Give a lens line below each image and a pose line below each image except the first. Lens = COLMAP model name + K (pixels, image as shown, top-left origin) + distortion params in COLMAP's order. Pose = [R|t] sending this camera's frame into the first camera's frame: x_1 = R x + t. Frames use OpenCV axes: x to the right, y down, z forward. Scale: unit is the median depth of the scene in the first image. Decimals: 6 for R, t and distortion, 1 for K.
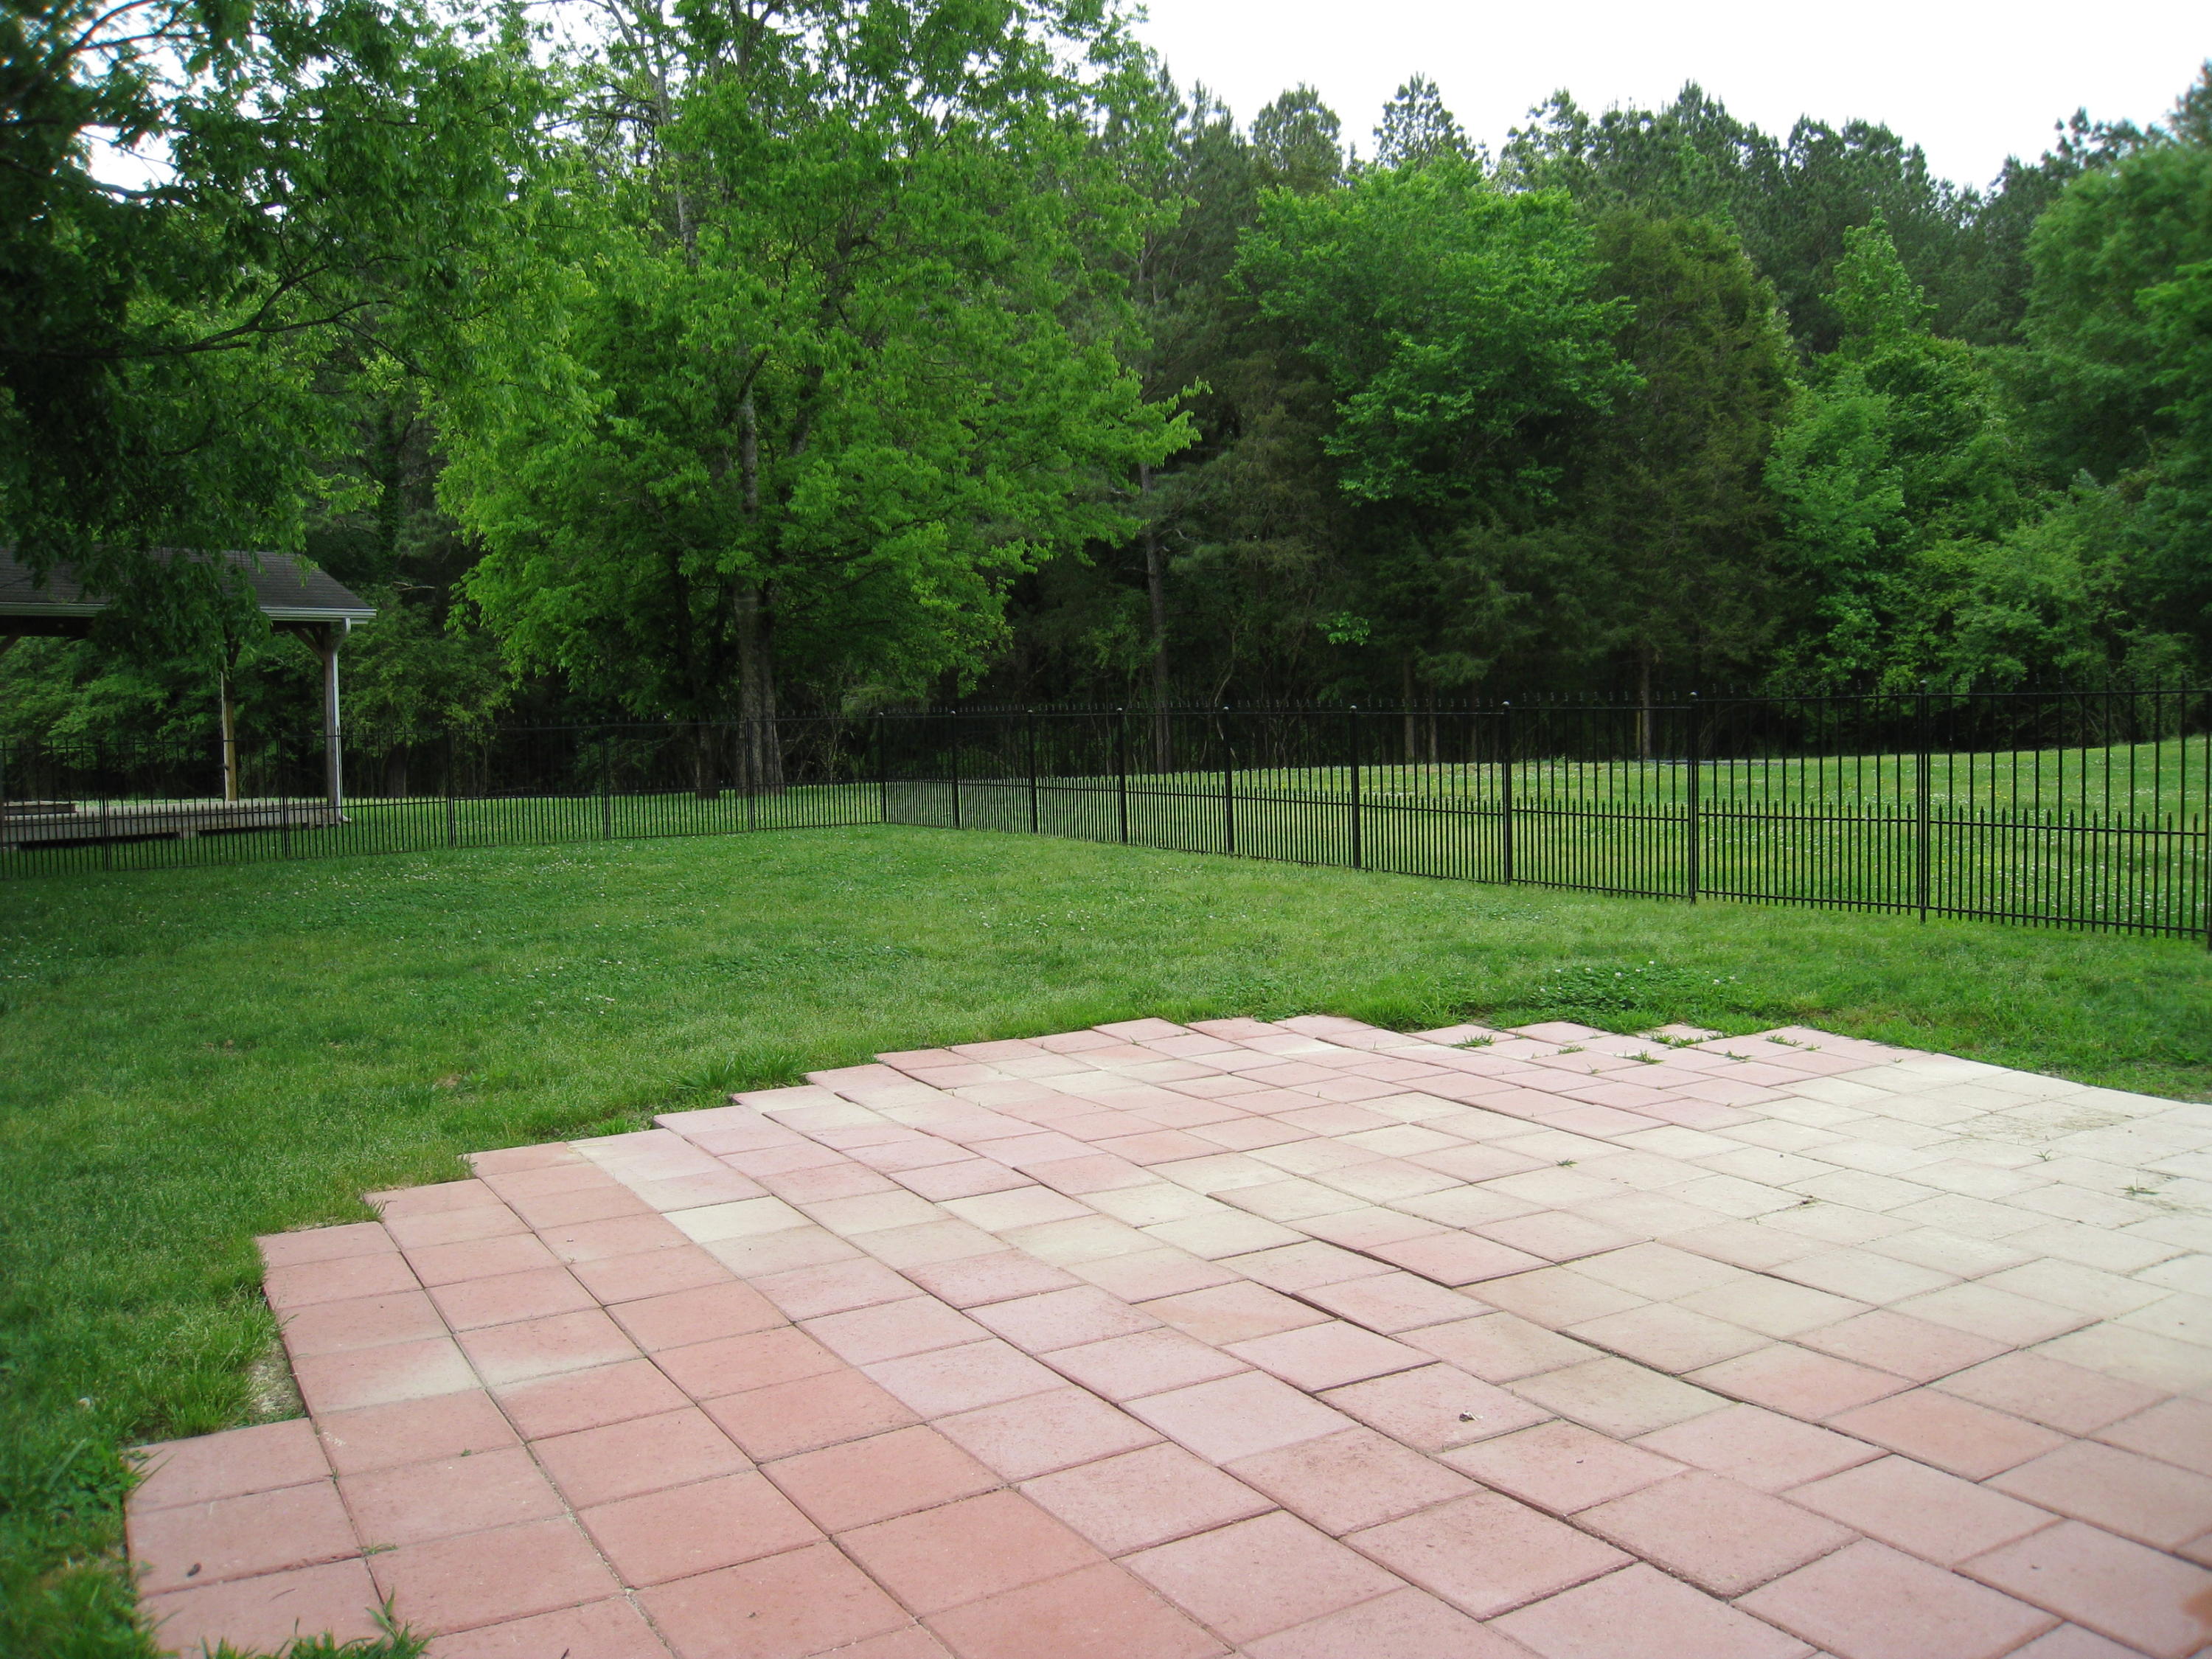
lens RADIAL K [[1815.1, 0, 1106.9], [0, 1815.1, 832.9], [0, 0, 1]] dist [-0.144217, 0.096166]
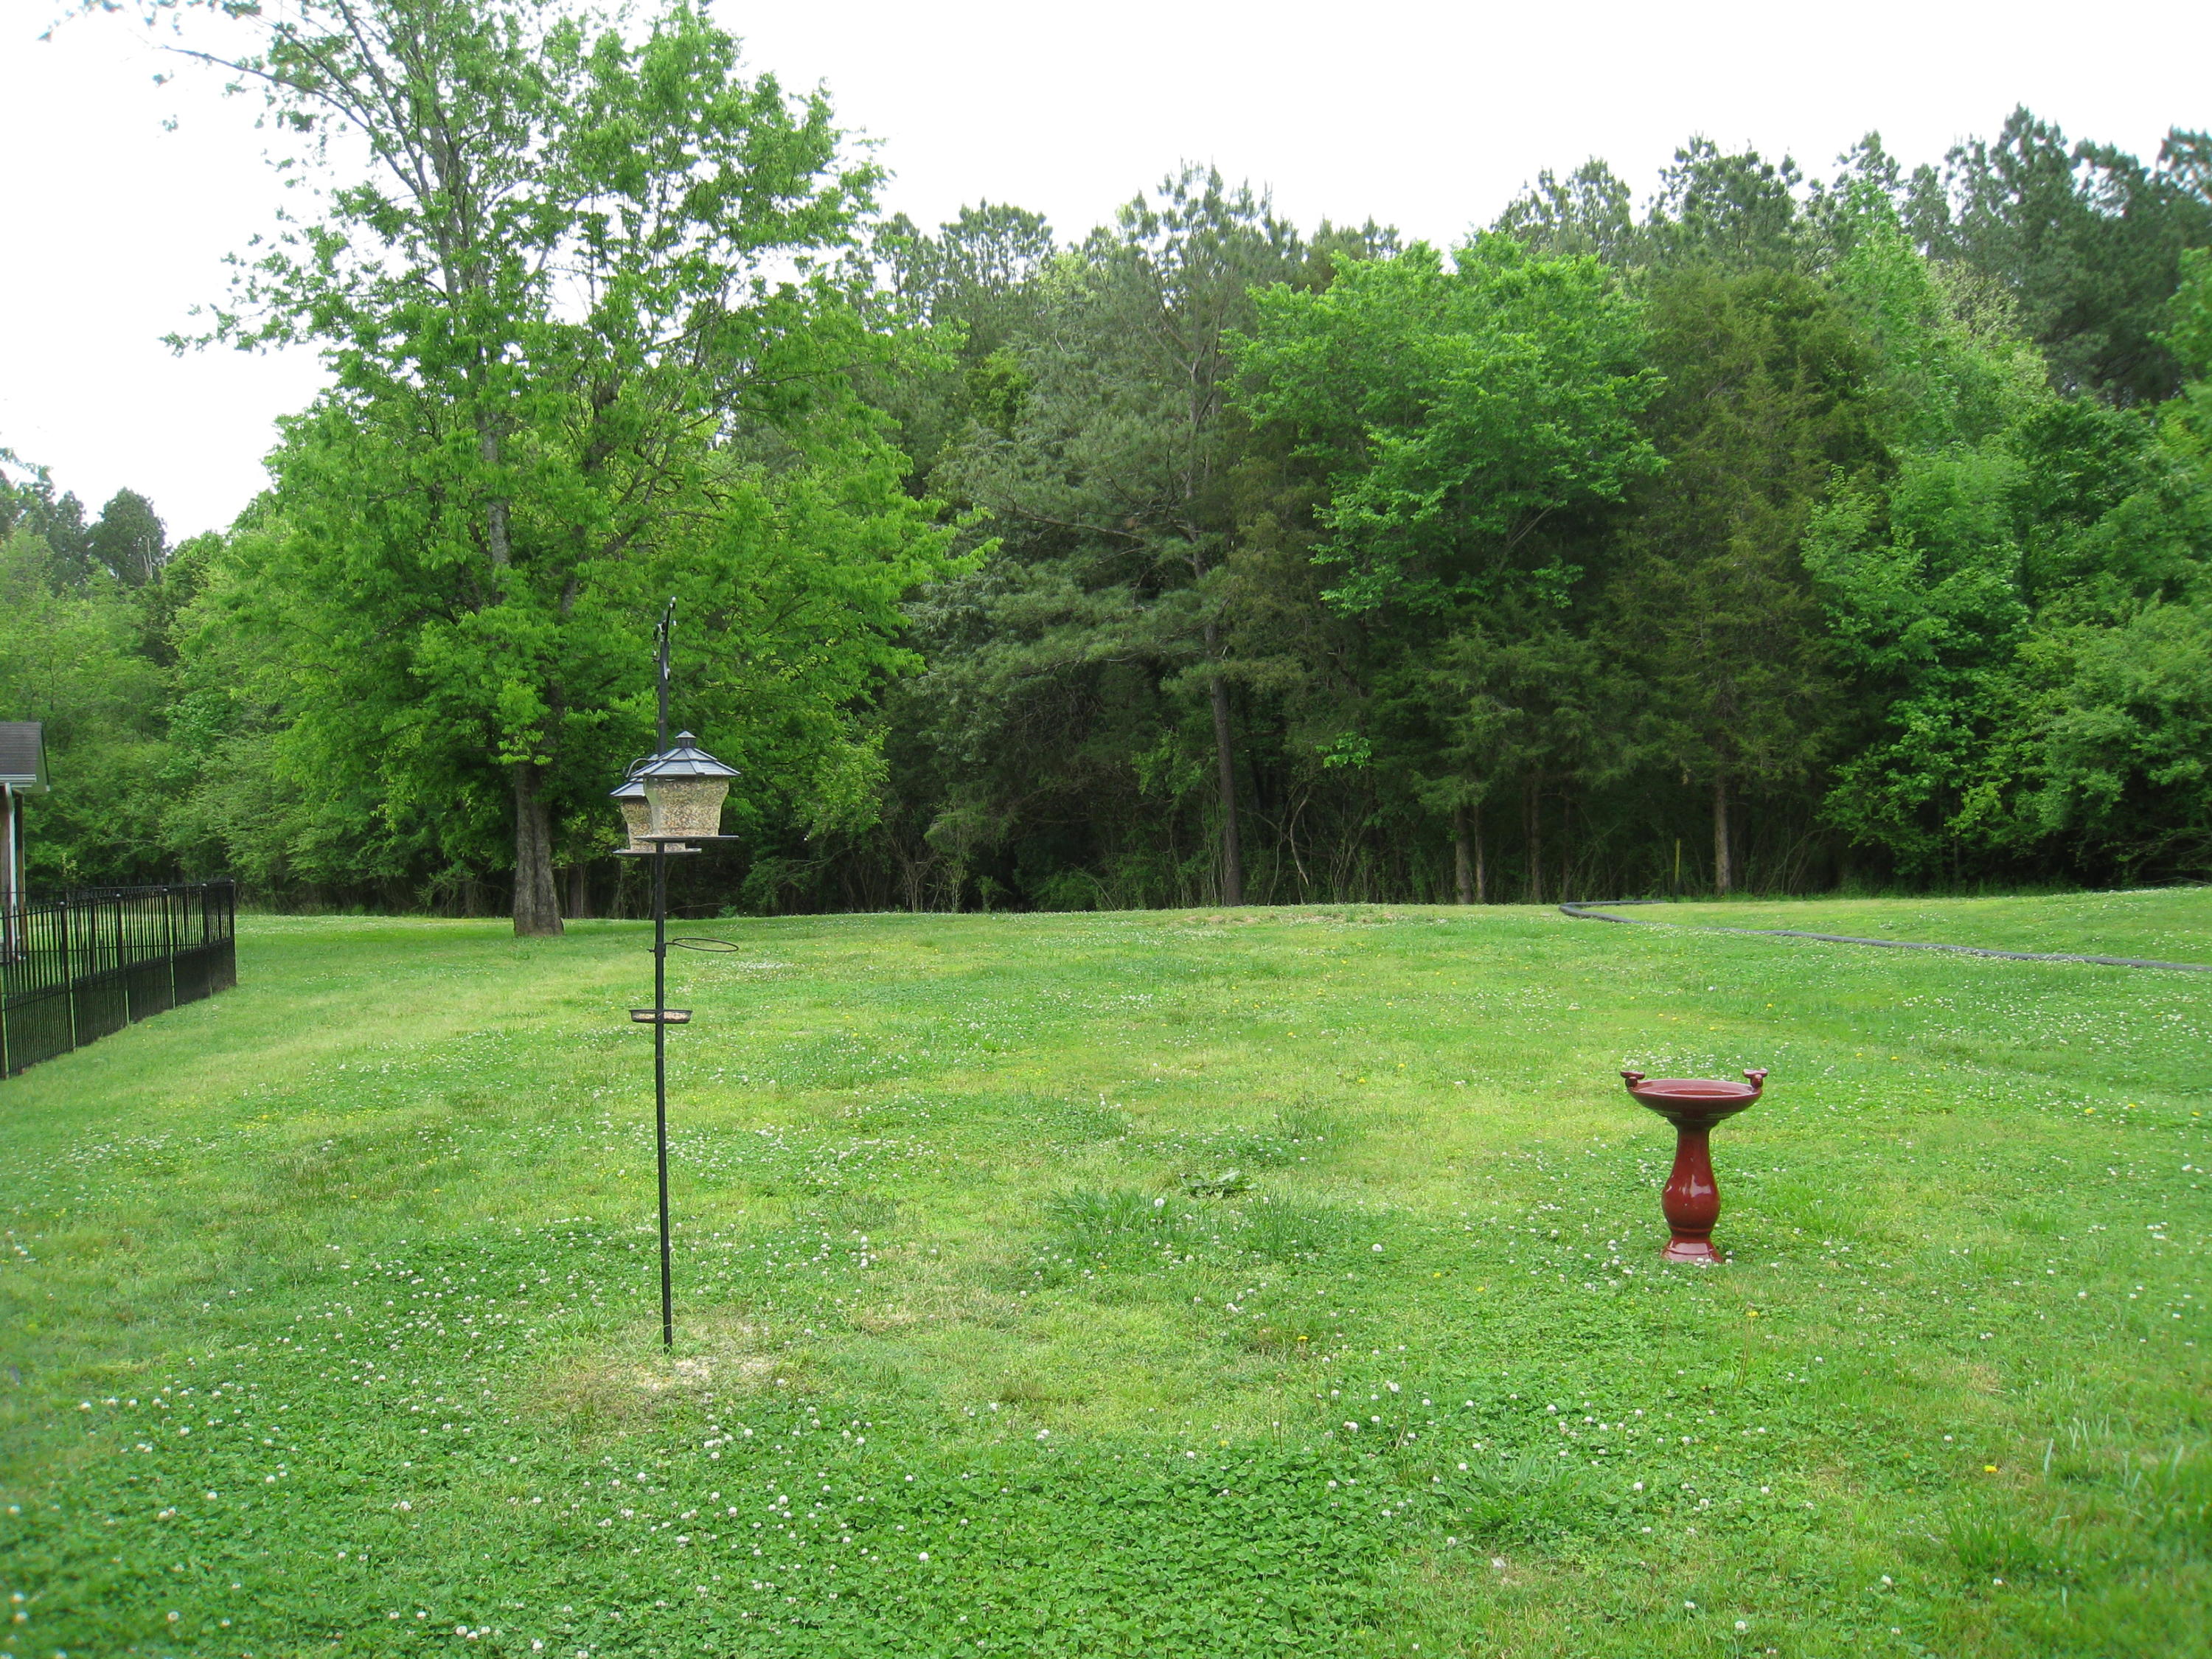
lens RADIAL K [[1815.1, 0, 1103.8], [0, 1815.1, 829.4], [0, 0, 1]] dist [-0.144217, 0.096166]
pose [[0.951367, -0.003102, -0.308045, 0.306542], [-0.013678, 0.998538, -0.052299, -0.023990], [0.307757, 0.053969, 0.949933, 0.093103]]
